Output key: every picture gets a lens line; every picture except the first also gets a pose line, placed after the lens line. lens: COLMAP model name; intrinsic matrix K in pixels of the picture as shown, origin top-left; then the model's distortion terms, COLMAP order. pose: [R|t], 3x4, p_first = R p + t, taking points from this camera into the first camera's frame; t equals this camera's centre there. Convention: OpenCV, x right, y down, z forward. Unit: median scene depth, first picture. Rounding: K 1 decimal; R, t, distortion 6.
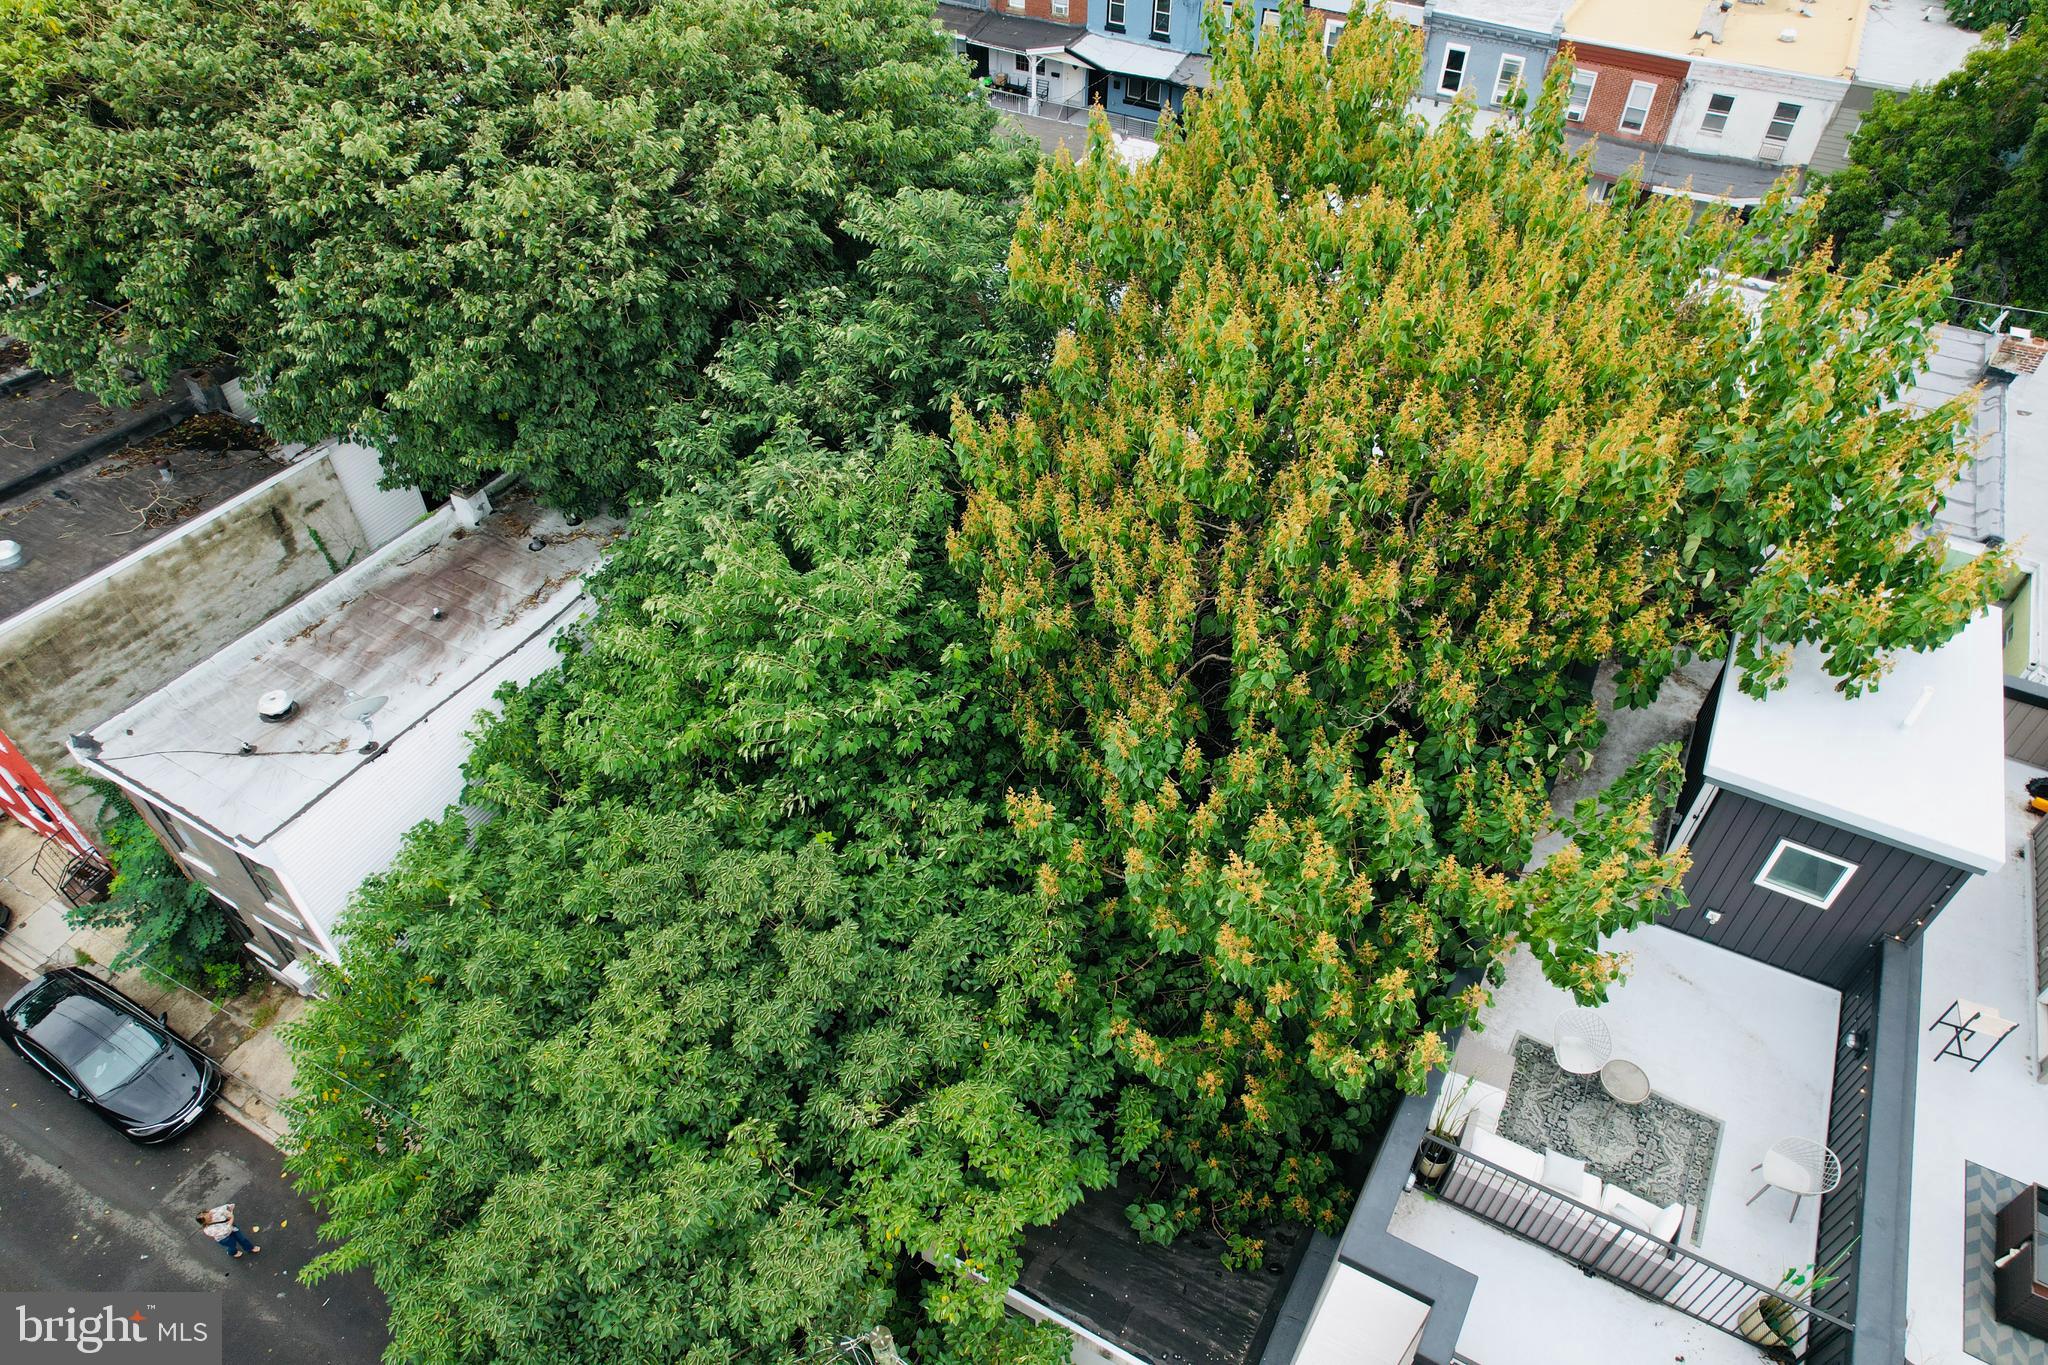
lens RADIAL K [[1275.7, 0, 1021.6], [0, 1275.7, 748.2], [0, 0, 1]] dist [-0.081067, 0.073633]
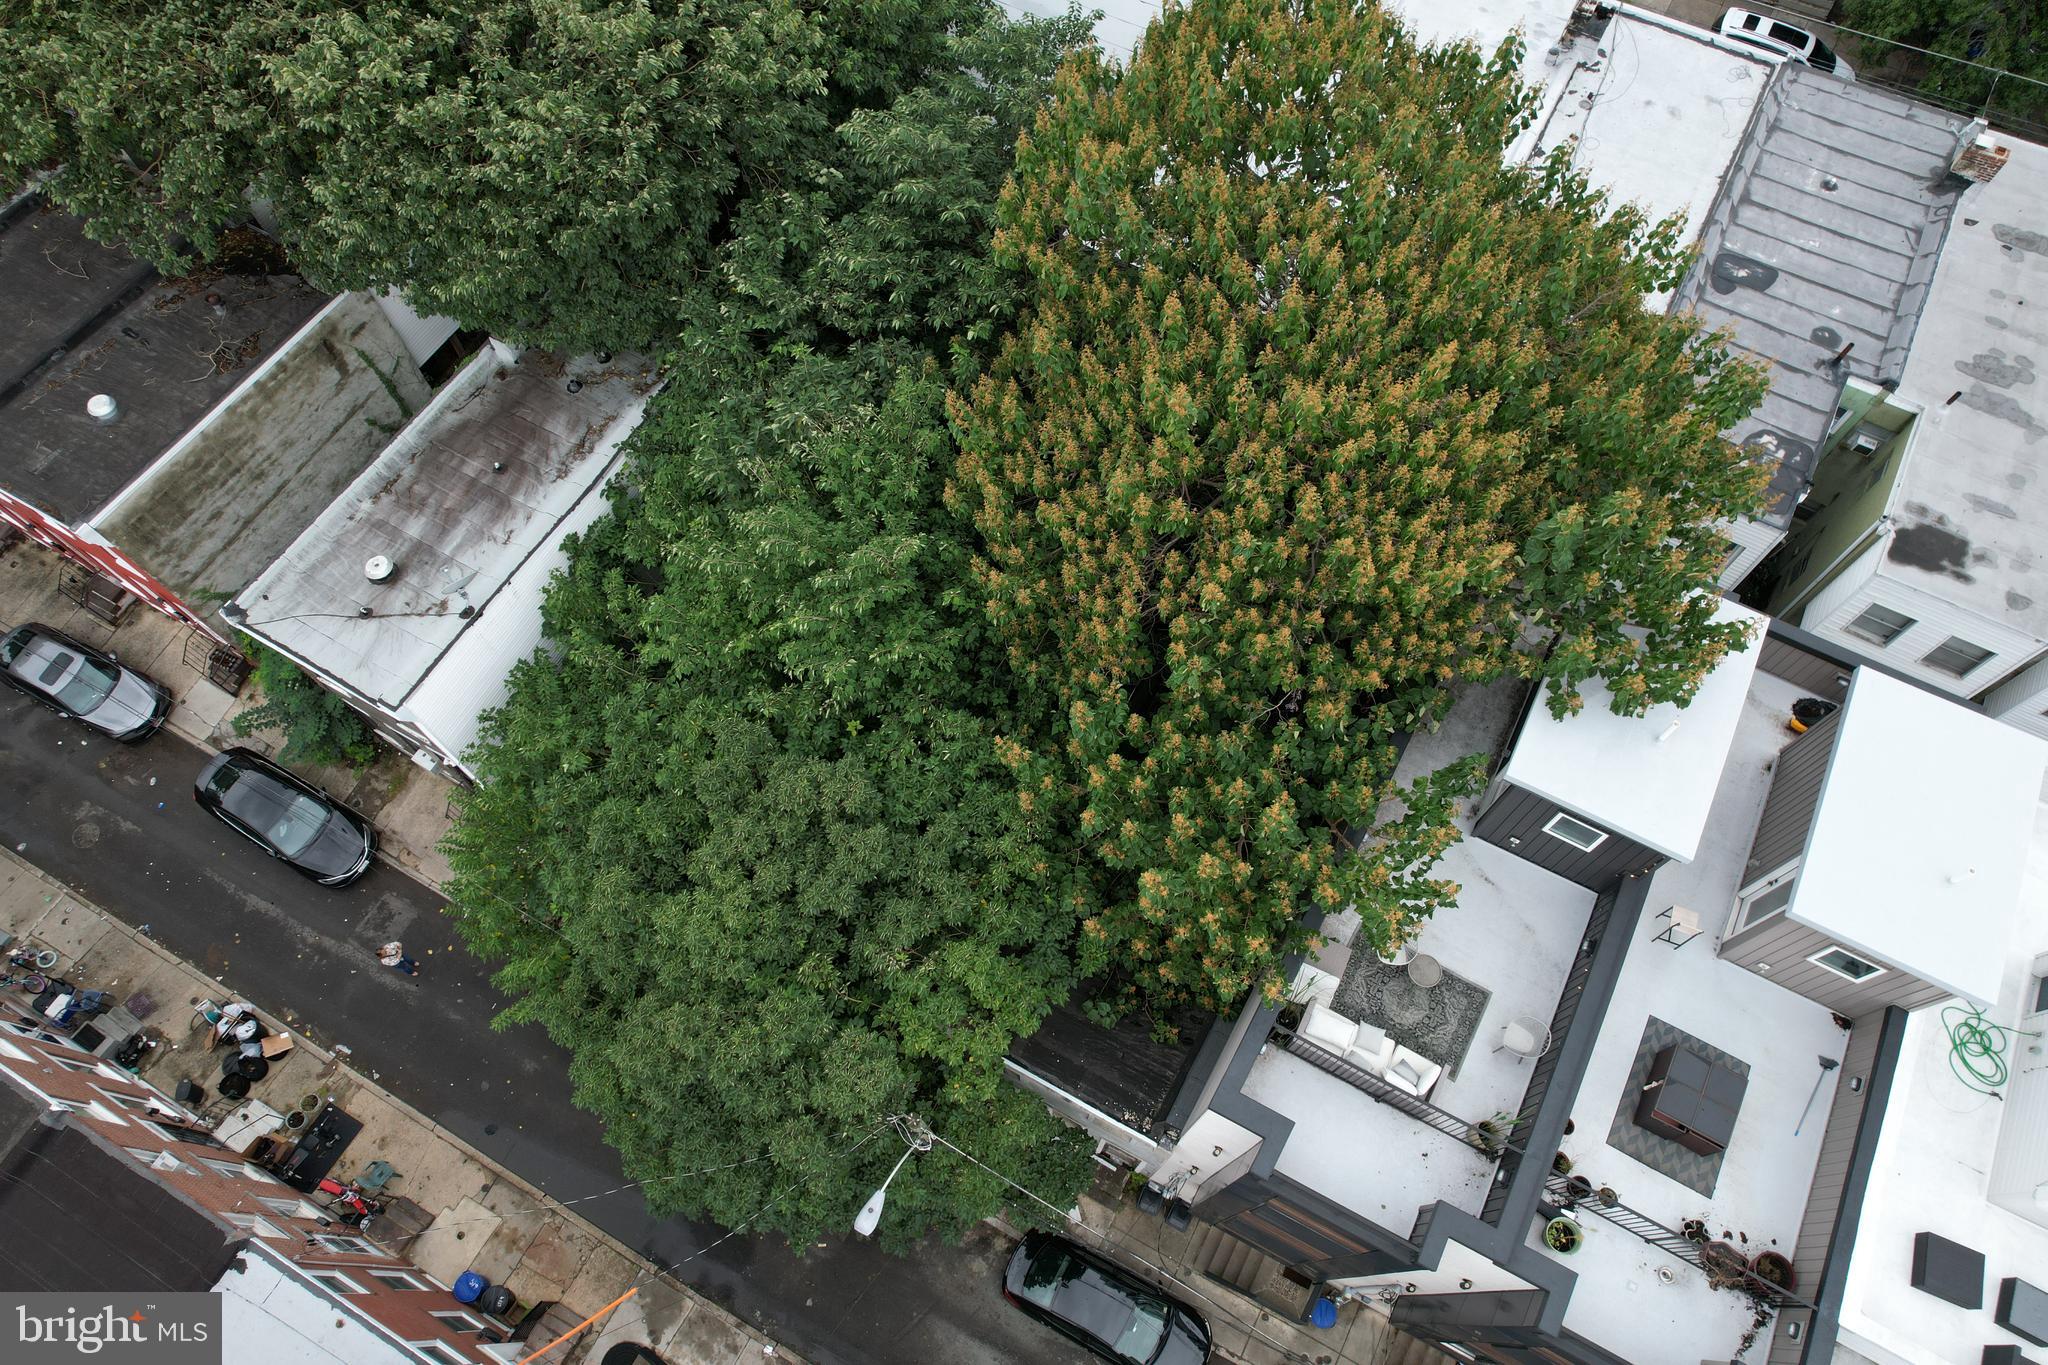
lens RADIAL K [[1300.4, 0, 1026.8], [0, 1300.4, 691.7], [0, 0, 1]] dist [-0.079592, 0.070864]
pose [[0.999996, -0.001917, -0.002143, 0.022179], [0.002536, 0.939252, 0.343219, -0.429801], [0.001355, -0.343223, 0.939253, -0.220931]]
